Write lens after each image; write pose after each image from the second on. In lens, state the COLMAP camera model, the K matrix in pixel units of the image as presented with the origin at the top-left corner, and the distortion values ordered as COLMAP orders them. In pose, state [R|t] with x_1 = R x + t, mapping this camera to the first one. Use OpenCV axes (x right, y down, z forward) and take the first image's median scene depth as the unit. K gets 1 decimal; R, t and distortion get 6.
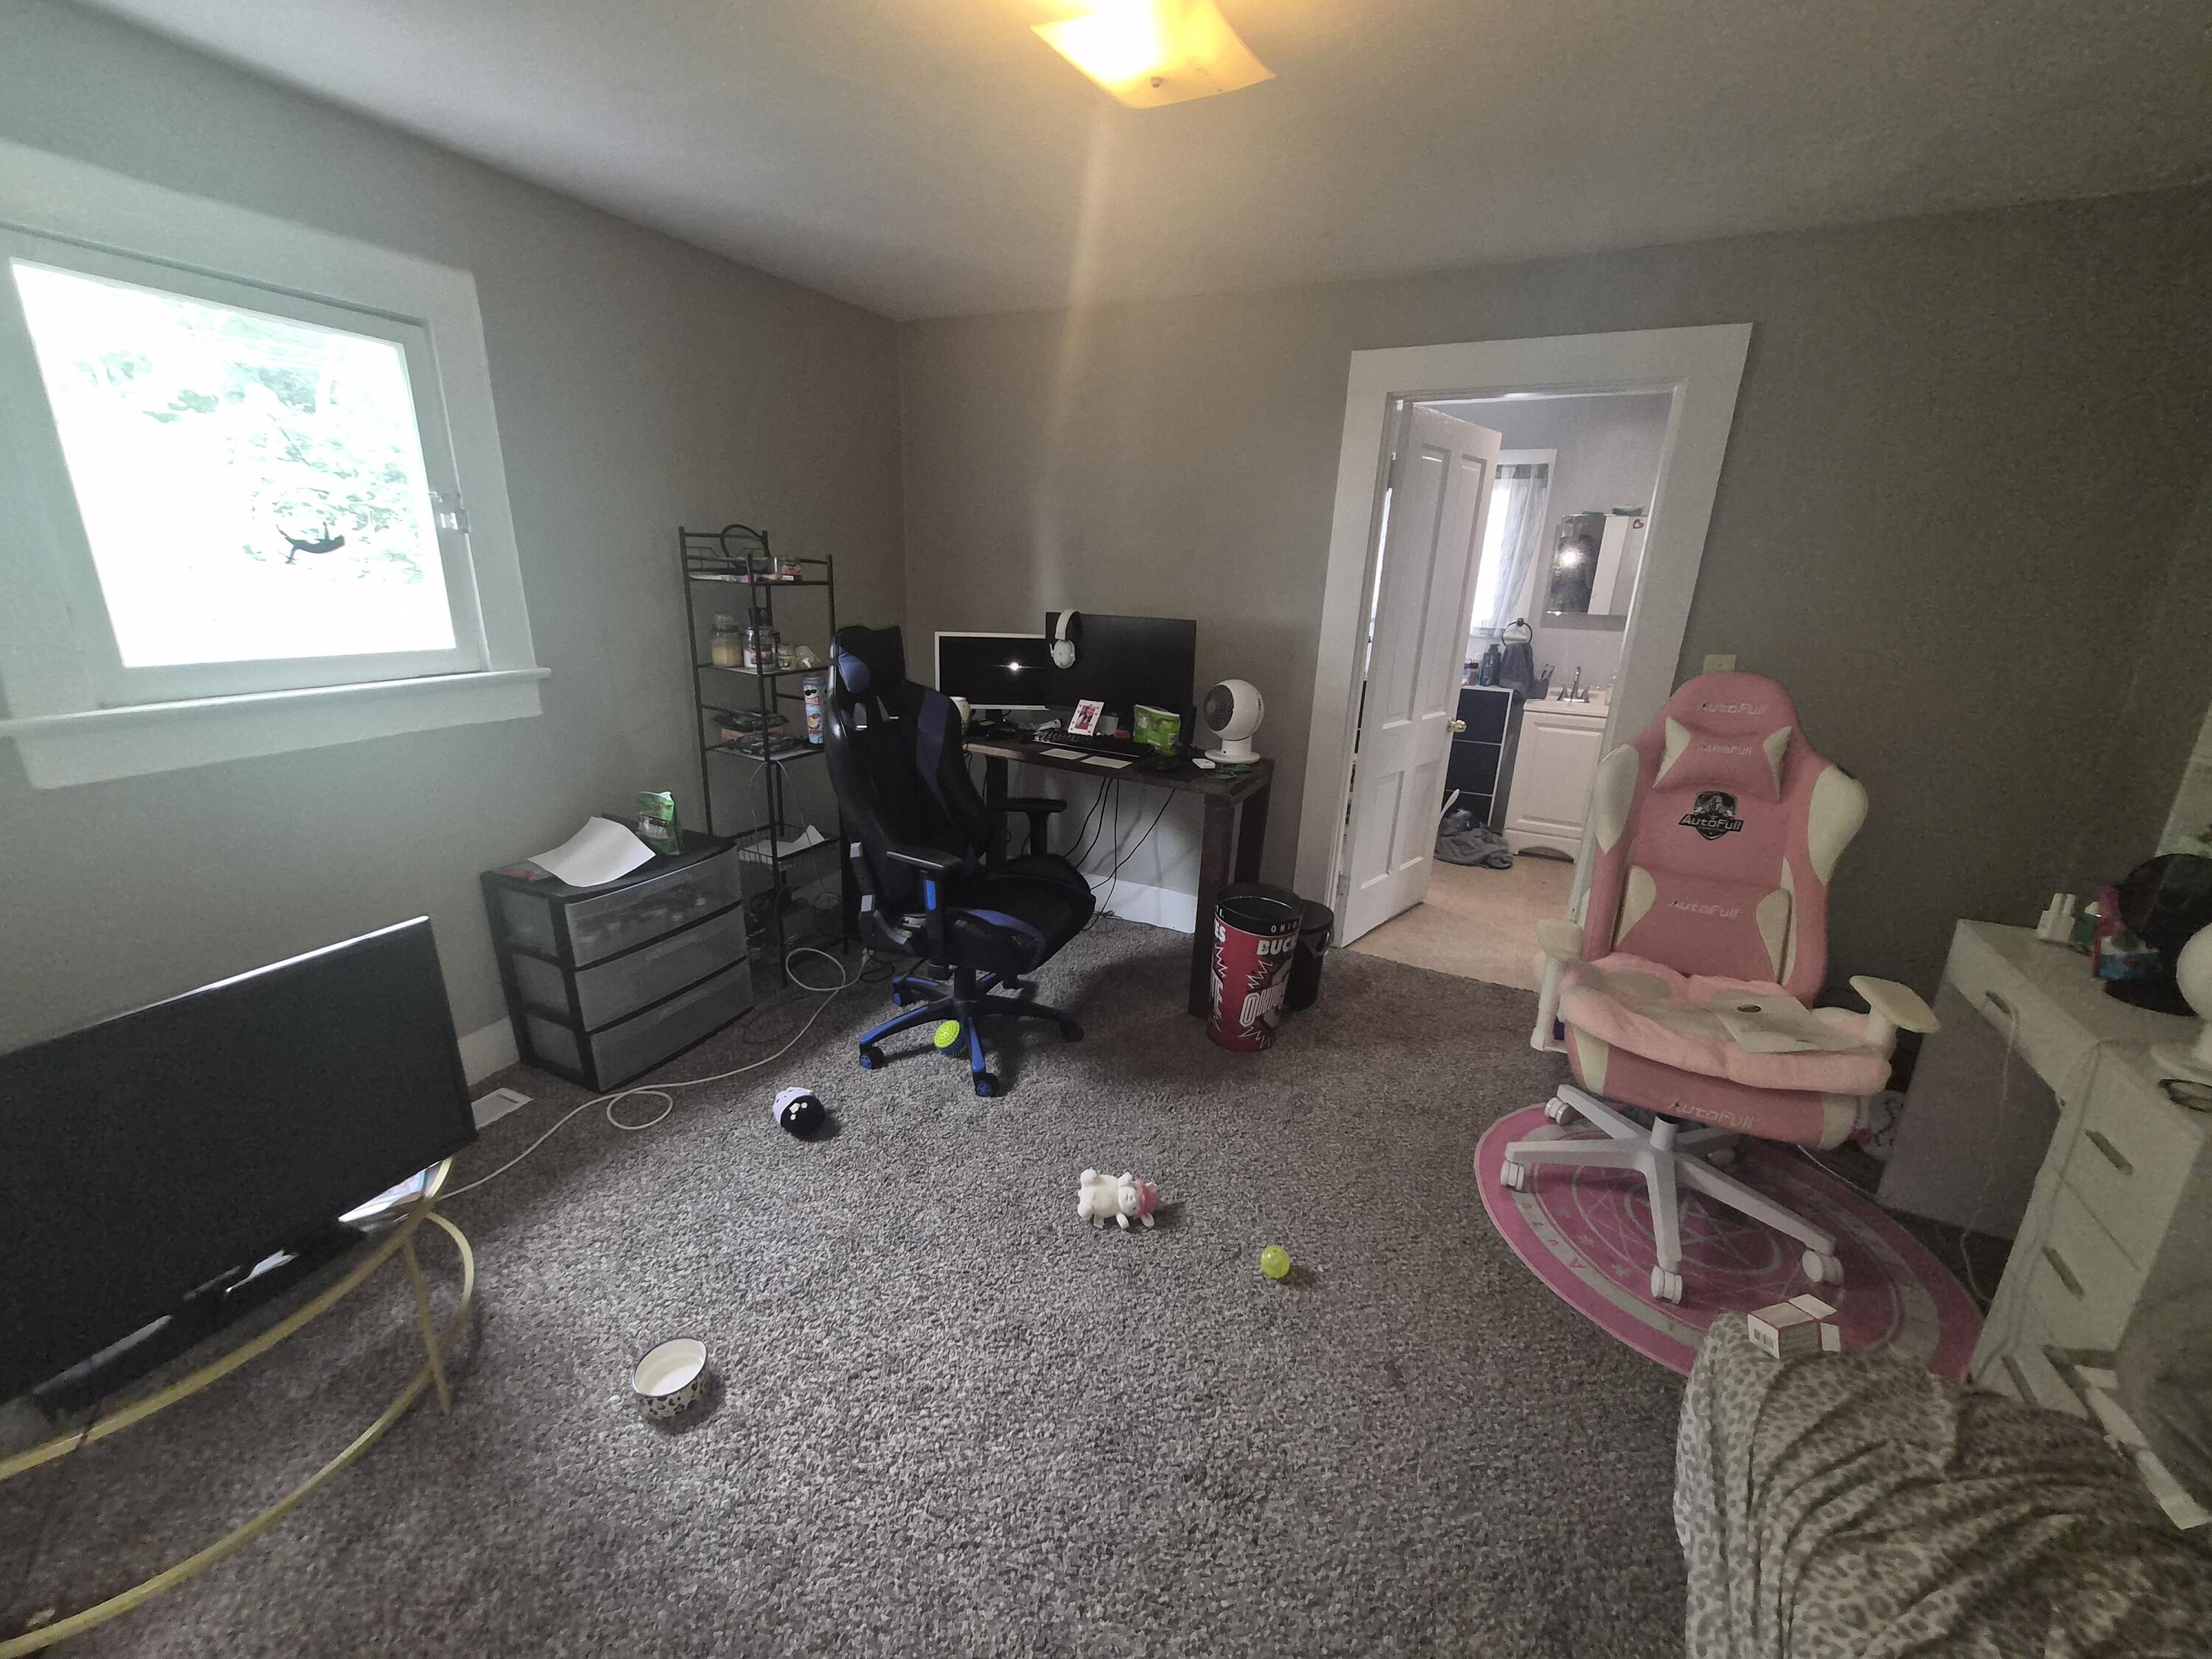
lens RADIAL K [[867.3, 0, 1108.9], [0, 867.3, 821.5], [0, 0, 1]] dist [-0.000580, 0.000001]
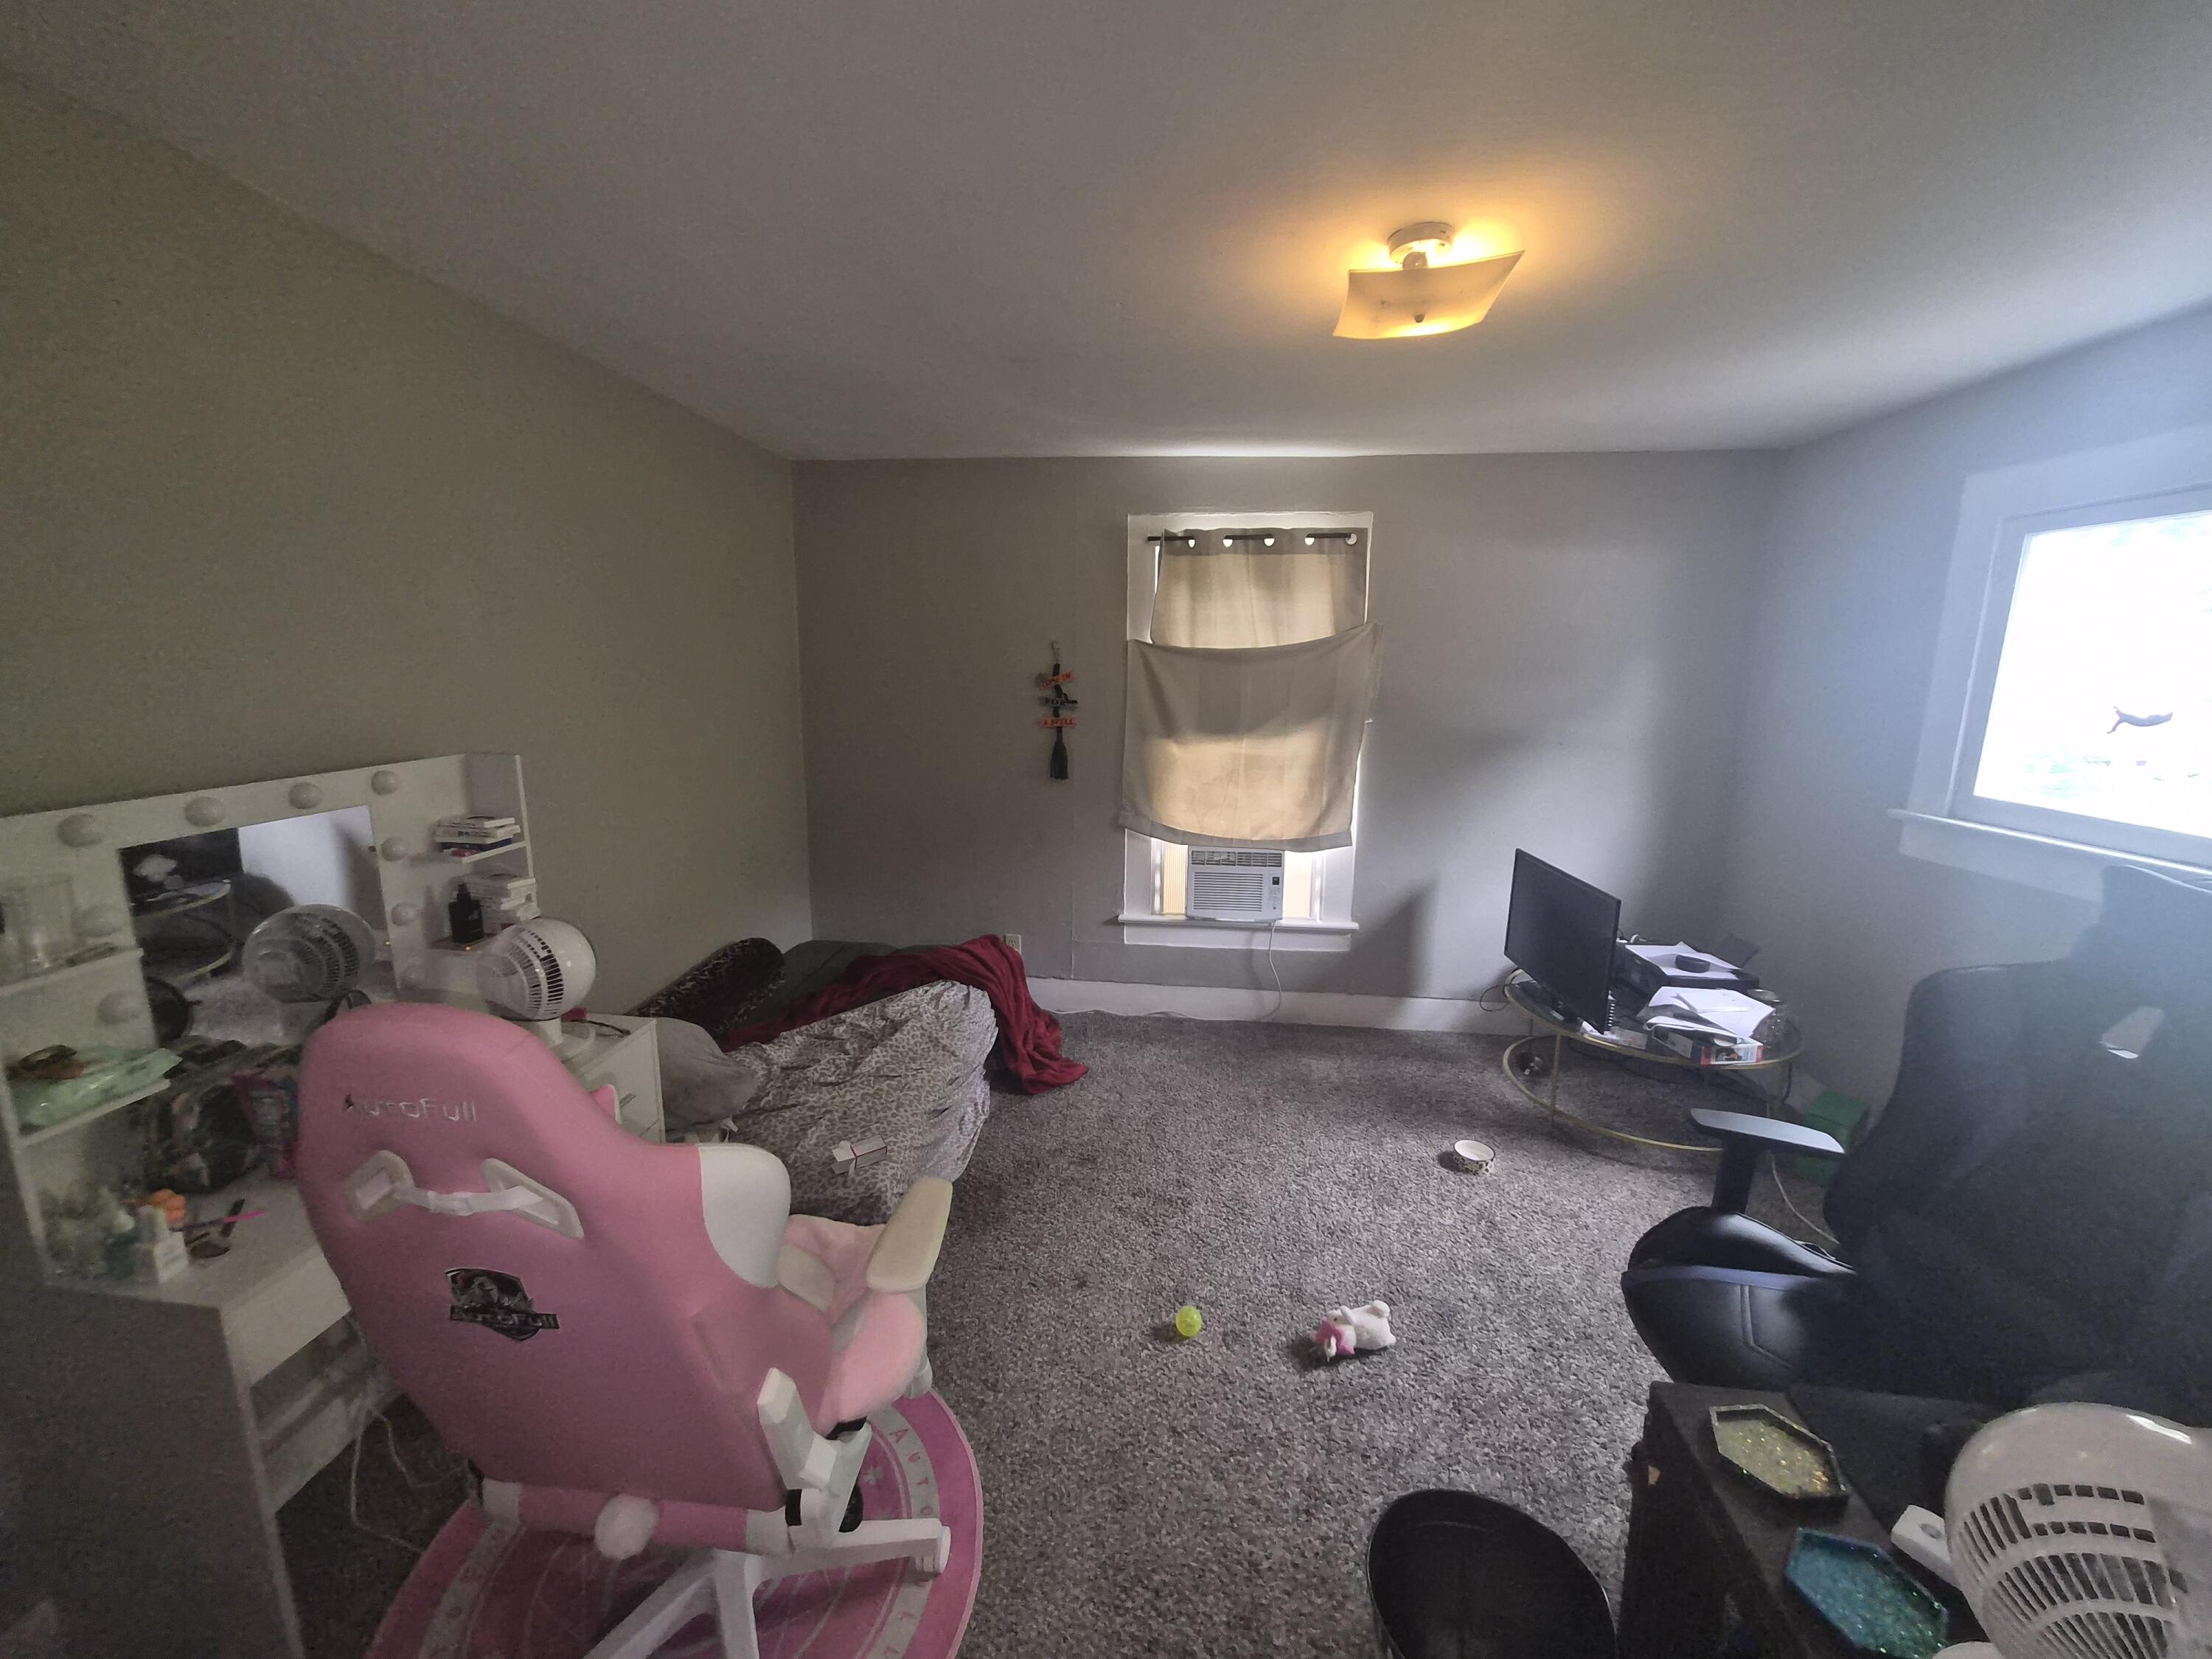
lens RADIAL K [[867.3, 0, 1108.0], [0, 867.3, 825.8], [0, 0, 1]] dist [-0.000580, 0.000001]
pose [[-0.929483, 0.024543, -0.368047, 0.701568], [-0.150256, 0.886056, 0.438551, -0.524492], [0.336874, 0.462927, -0.819887, 1.647251]]
